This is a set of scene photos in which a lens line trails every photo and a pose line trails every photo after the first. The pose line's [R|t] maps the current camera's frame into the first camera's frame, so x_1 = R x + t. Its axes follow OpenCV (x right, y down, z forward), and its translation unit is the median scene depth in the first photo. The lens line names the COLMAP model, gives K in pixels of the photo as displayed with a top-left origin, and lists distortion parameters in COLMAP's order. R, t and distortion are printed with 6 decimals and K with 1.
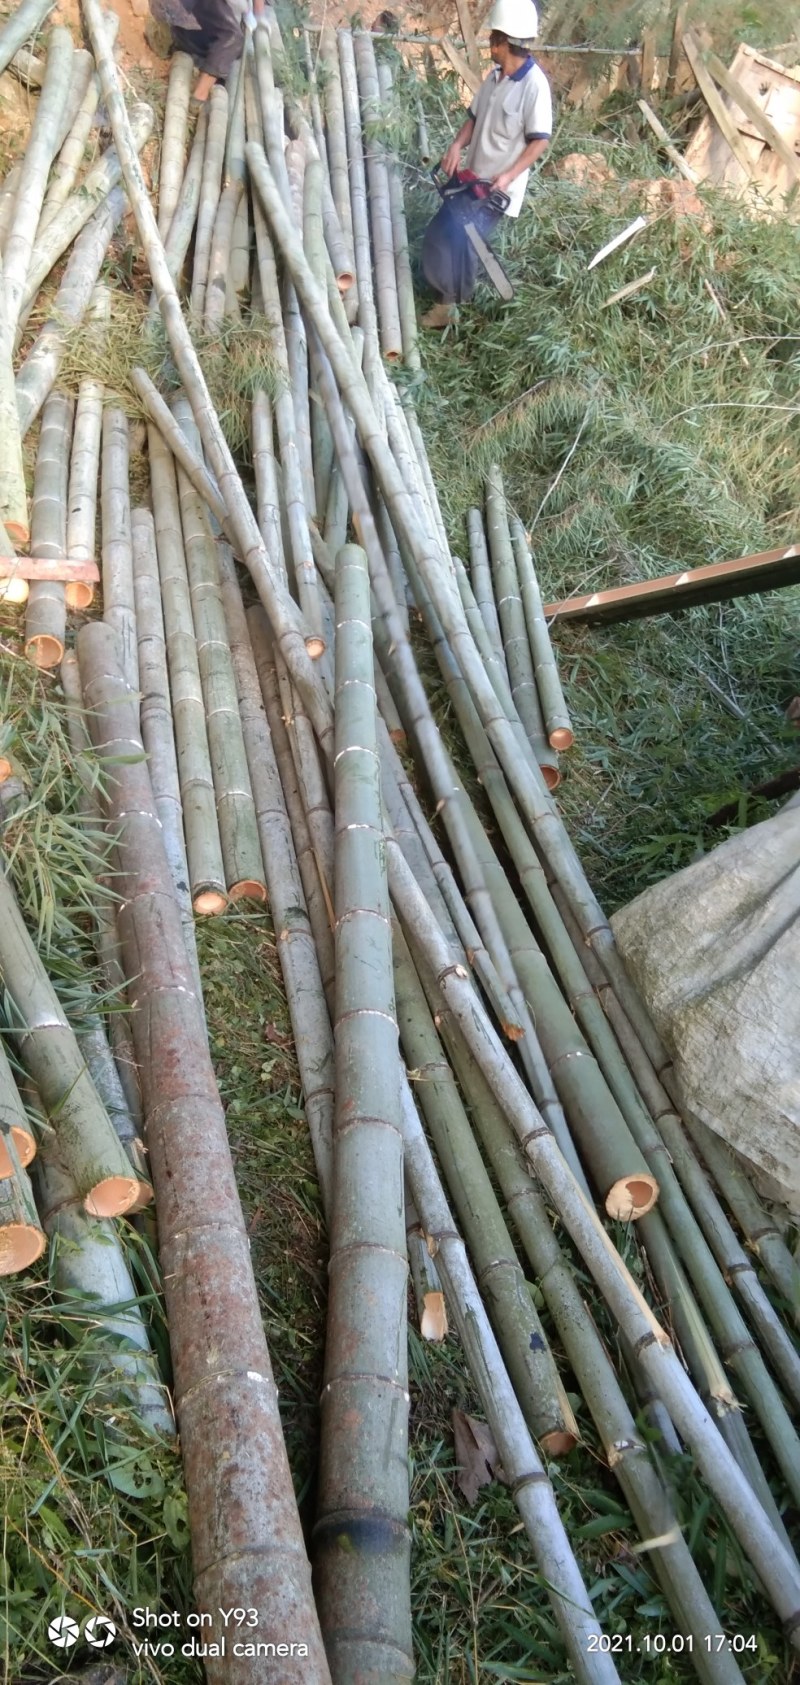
lens RADIAL K [[1340.8, 0, 400.0], [0, 1340.8, 842.5], [0, 0, 1]] dist [0.125471, -0.193379]
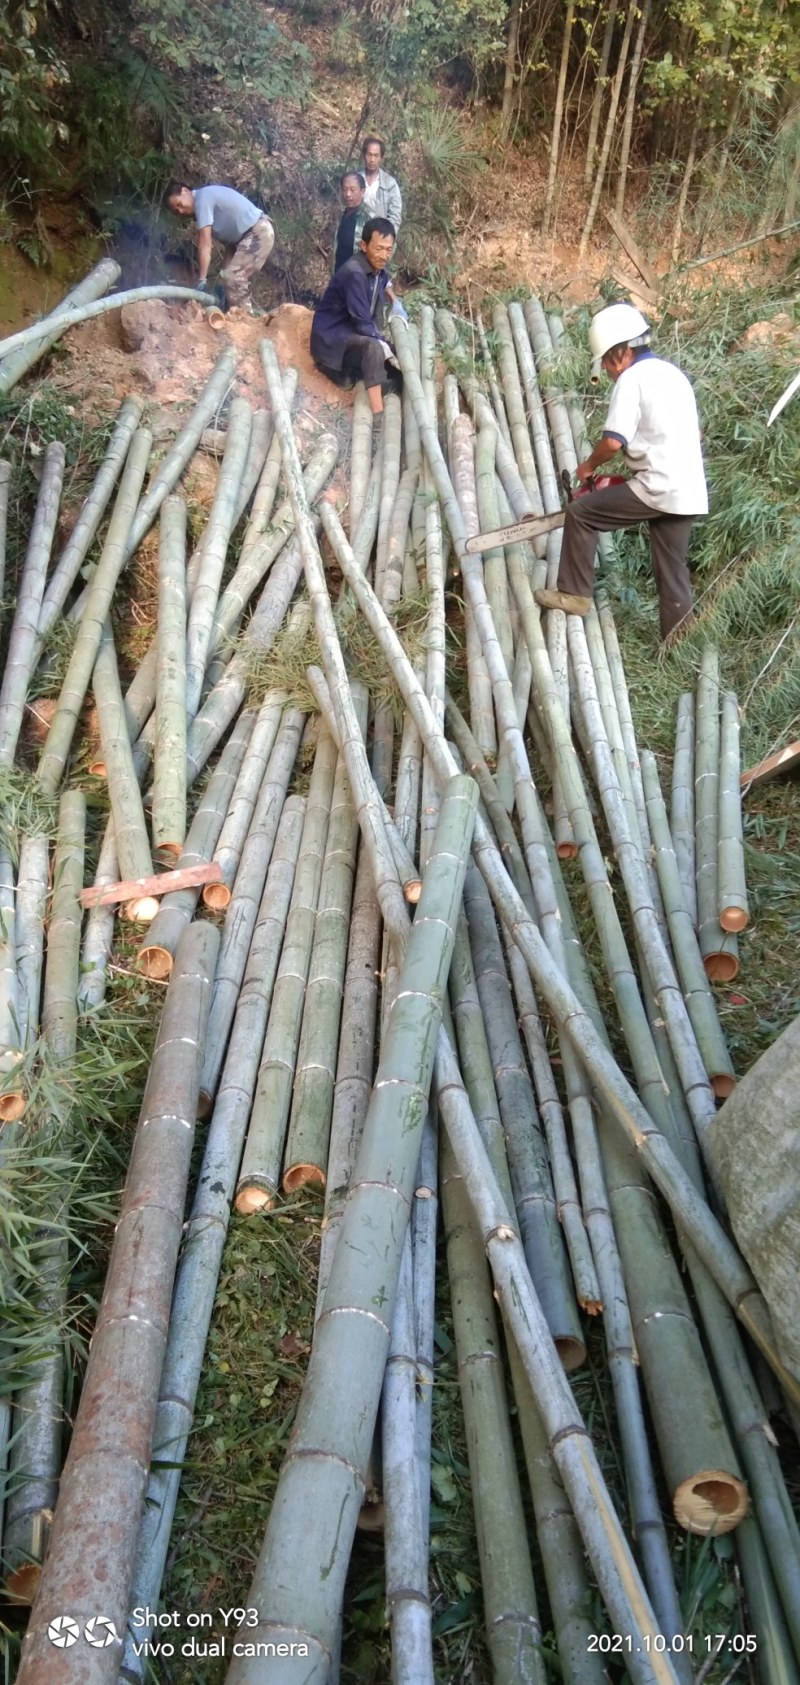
lens RADIAL K [[1340.8, 0, 400.0], [0, 1340.8, 842.5], [0, 0, 1]] dist [0.125471, -0.193379]
pose [[0.917830, -0.253623, -0.305389, 0.359955], [0.196642, 0.958754, -0.205239, 0.024621], [0.344847, 0.128322, 0.929846, 0.164496]]
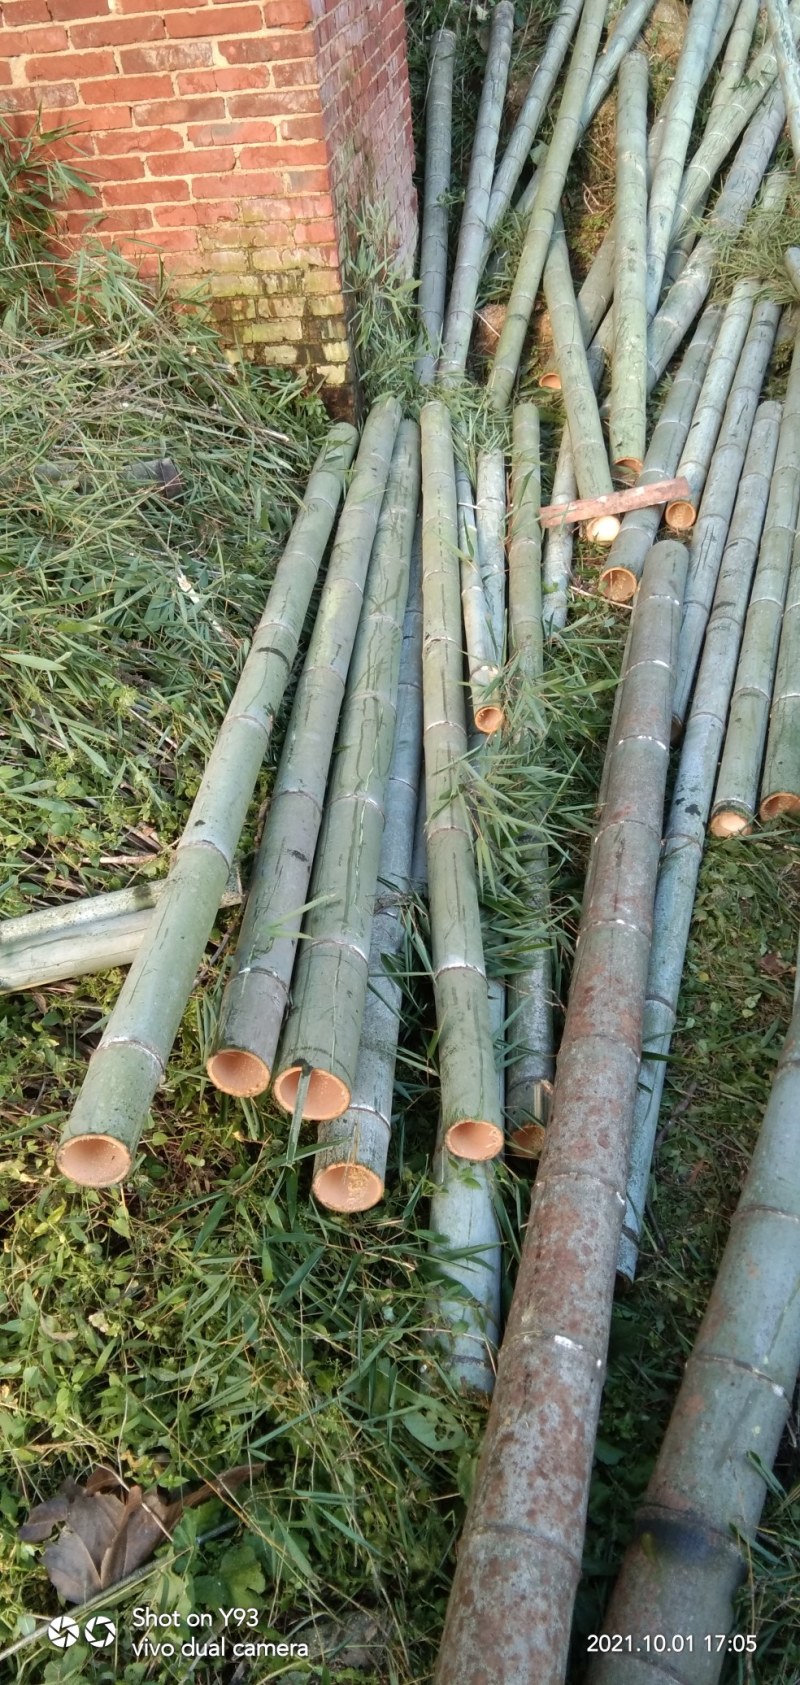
lens RADIAL K [[1340.8, 0, 400.0], [0, 1340.8, 842.5], [0, 0, 1]] dist [0.125471, -0.193379]
pose [[0.784707, -0.103133, -0.611227, 0.289336], [0.132005, 0.991247, 0.002216, 0.031469], [0.605648, -0.082424, 0.791452, 0.172483]]
